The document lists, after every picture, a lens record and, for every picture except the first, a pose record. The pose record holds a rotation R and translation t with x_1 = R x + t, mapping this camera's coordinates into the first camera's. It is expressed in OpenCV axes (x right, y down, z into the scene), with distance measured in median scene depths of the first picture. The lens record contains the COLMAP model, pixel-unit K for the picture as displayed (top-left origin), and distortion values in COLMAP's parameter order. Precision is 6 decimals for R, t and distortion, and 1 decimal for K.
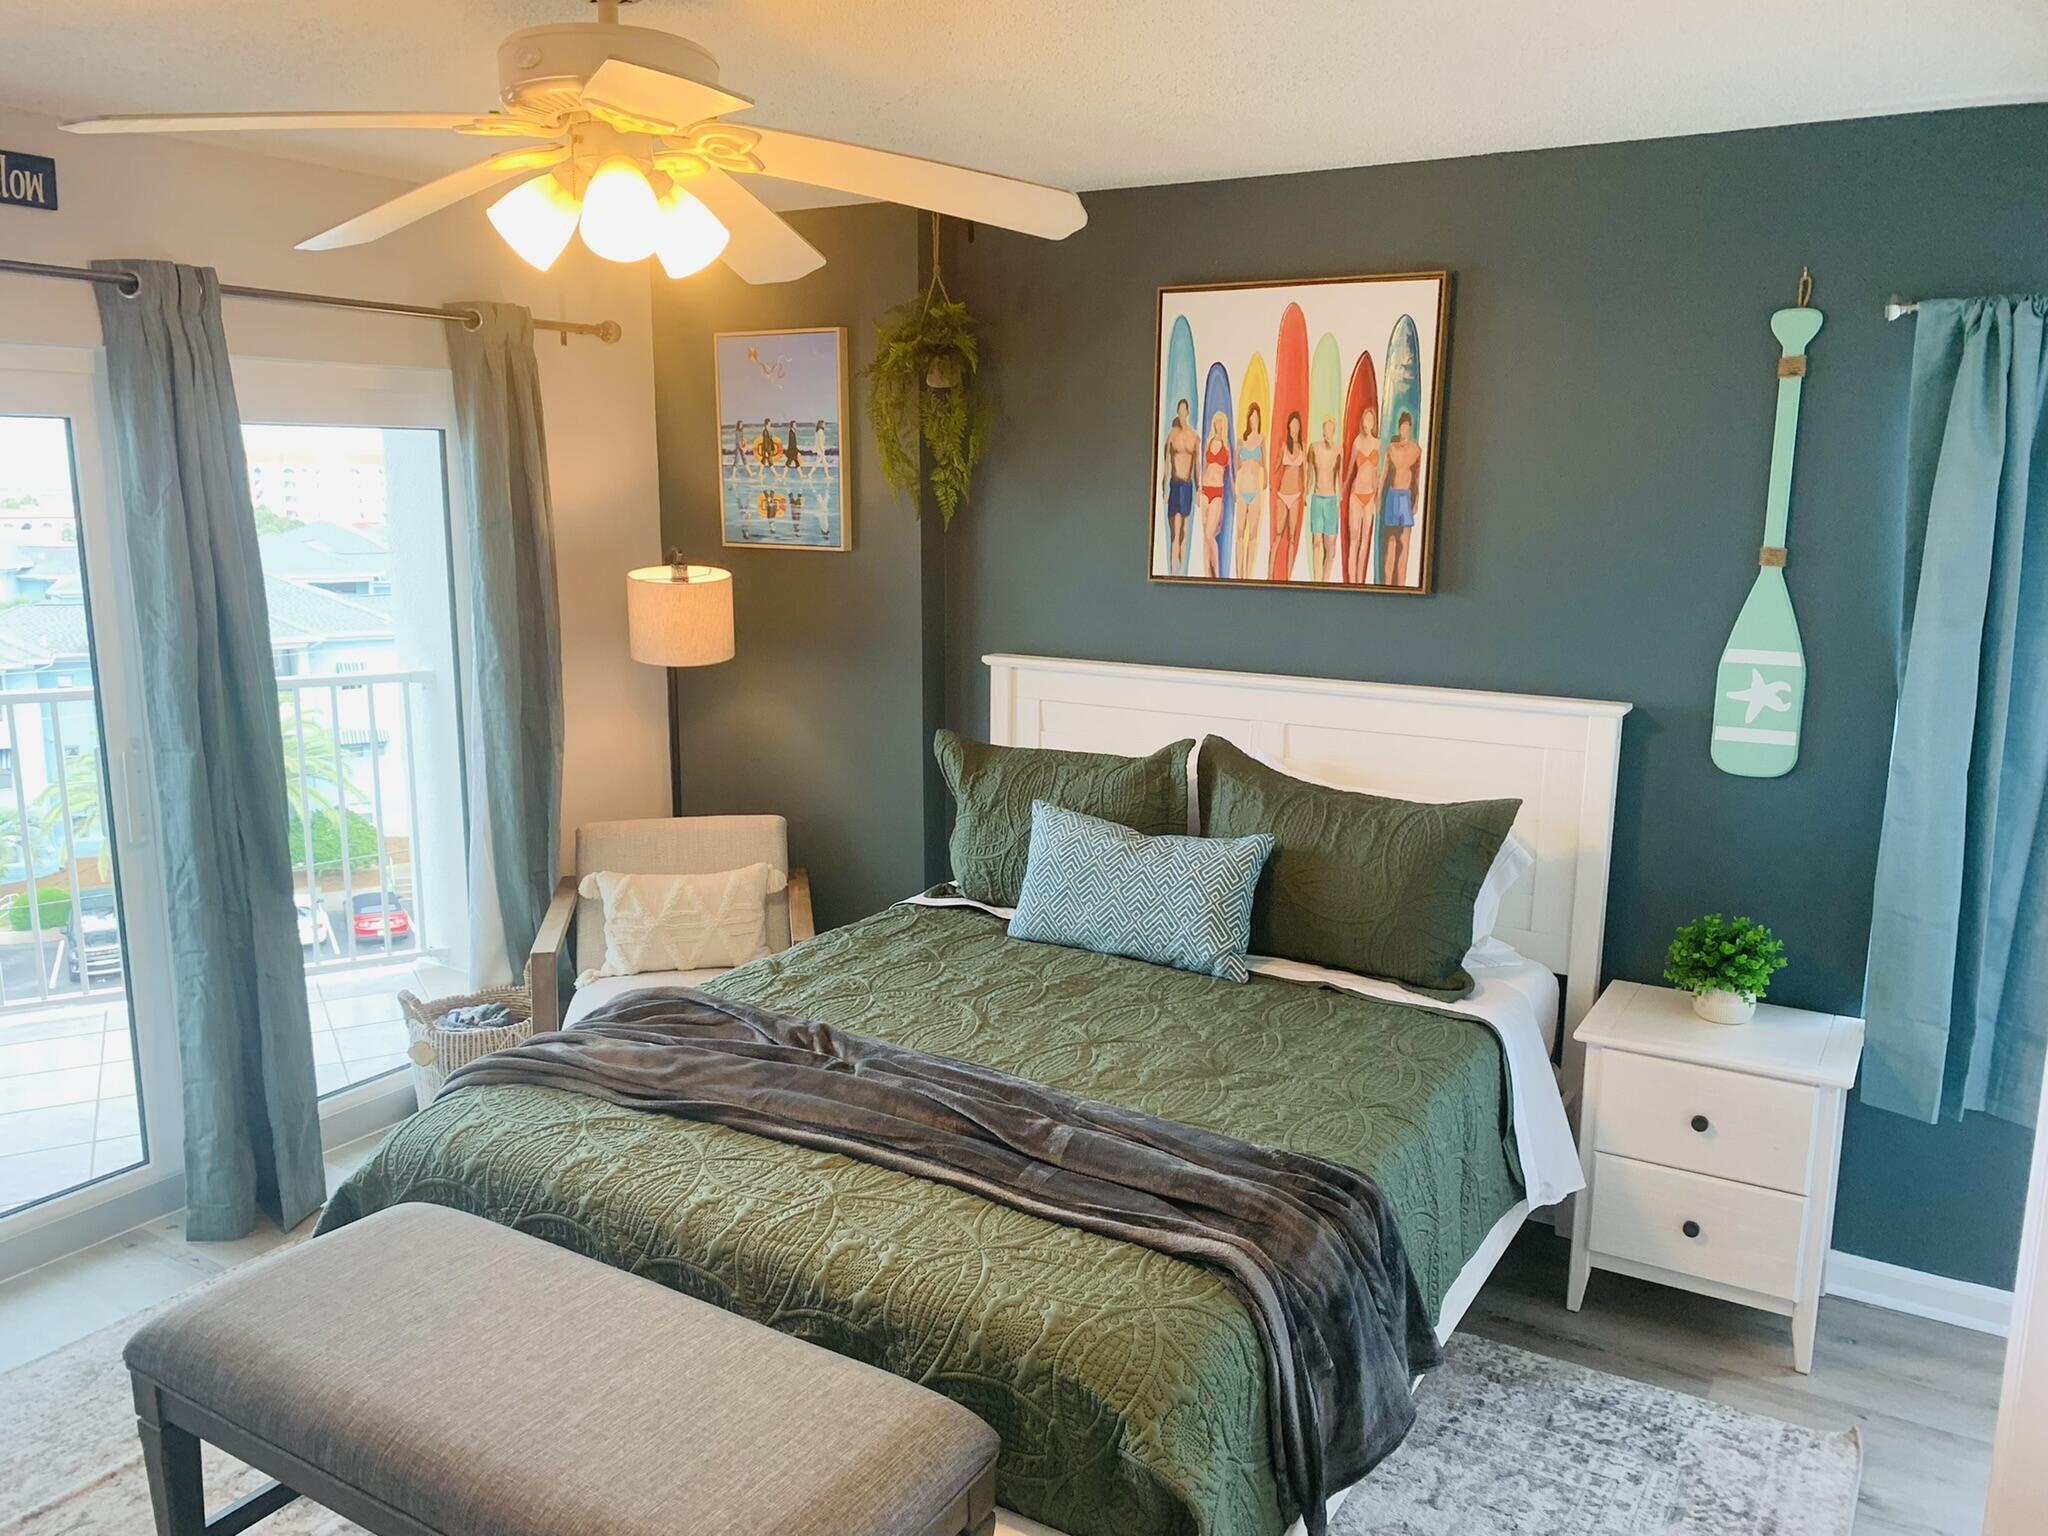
lens RADIAL K [[1564.7, 0, 1005.7], [0, 1564.7, 775.6], [0, 0, 1]] dist [0.120079, -0.219970]
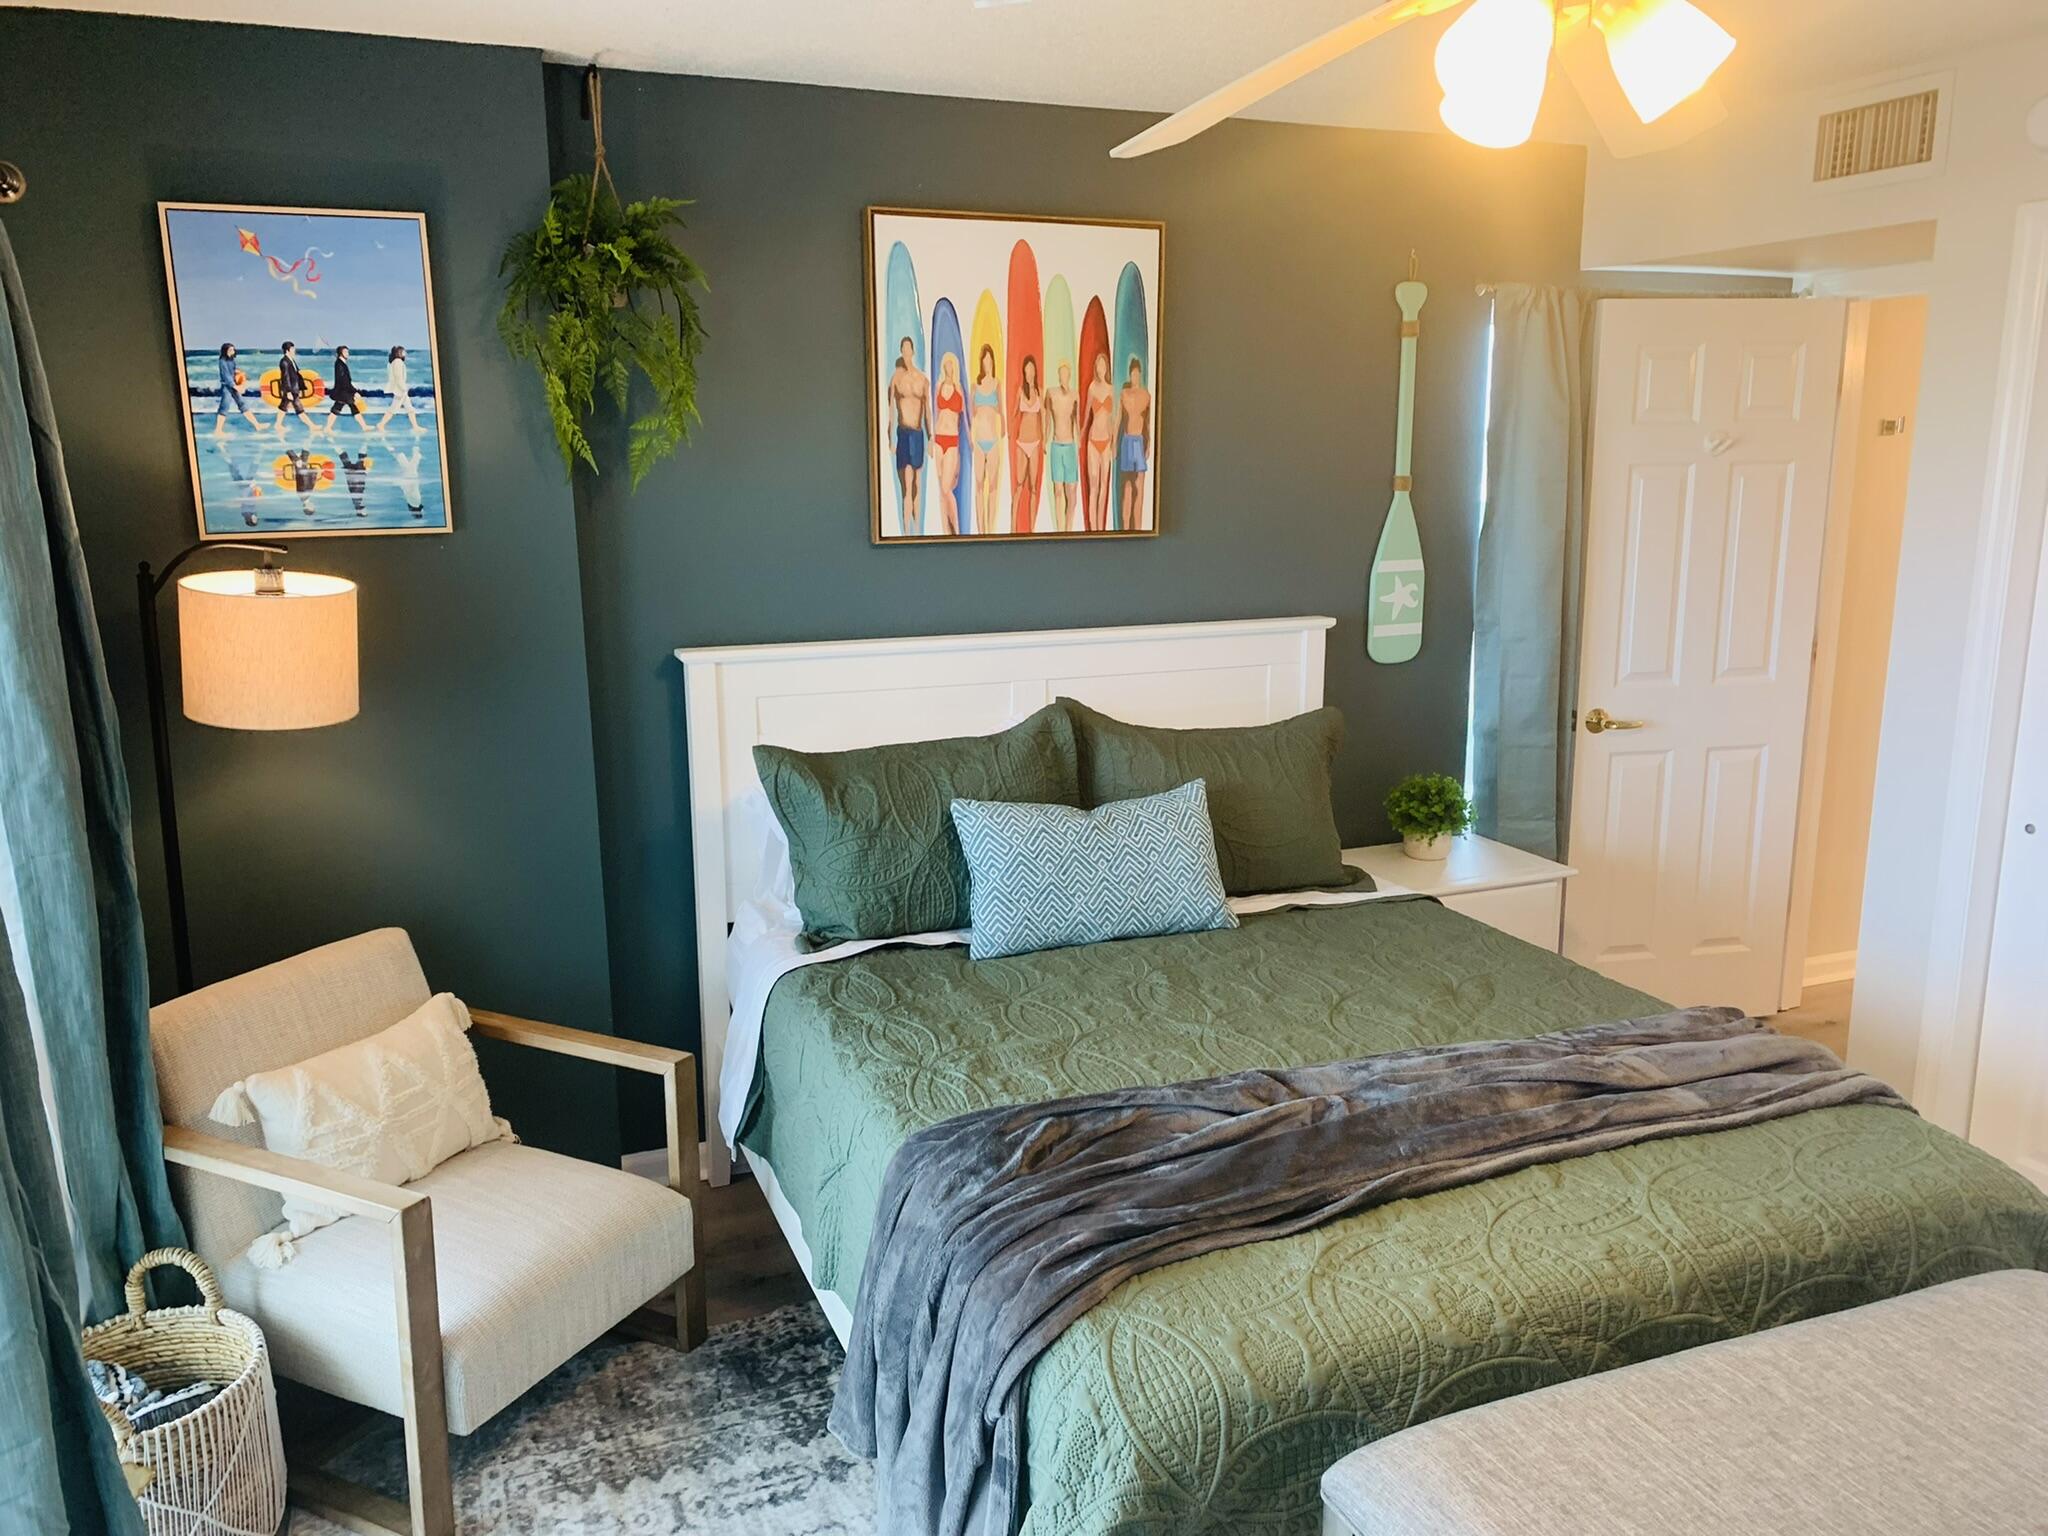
lens RADIAL K [[1564.7, 0, 1005.7], [0, 1564.7, 775.6], [0, 0, 1]] dist [0.120079, -0.219970]
pose [[0.597407, -0.177046, 0.782151, -0.606607], [0.167698, 0.981342, 0.094046, -0.070269], [-0.784208, 0.074981, 0.615951, 0.428268]]
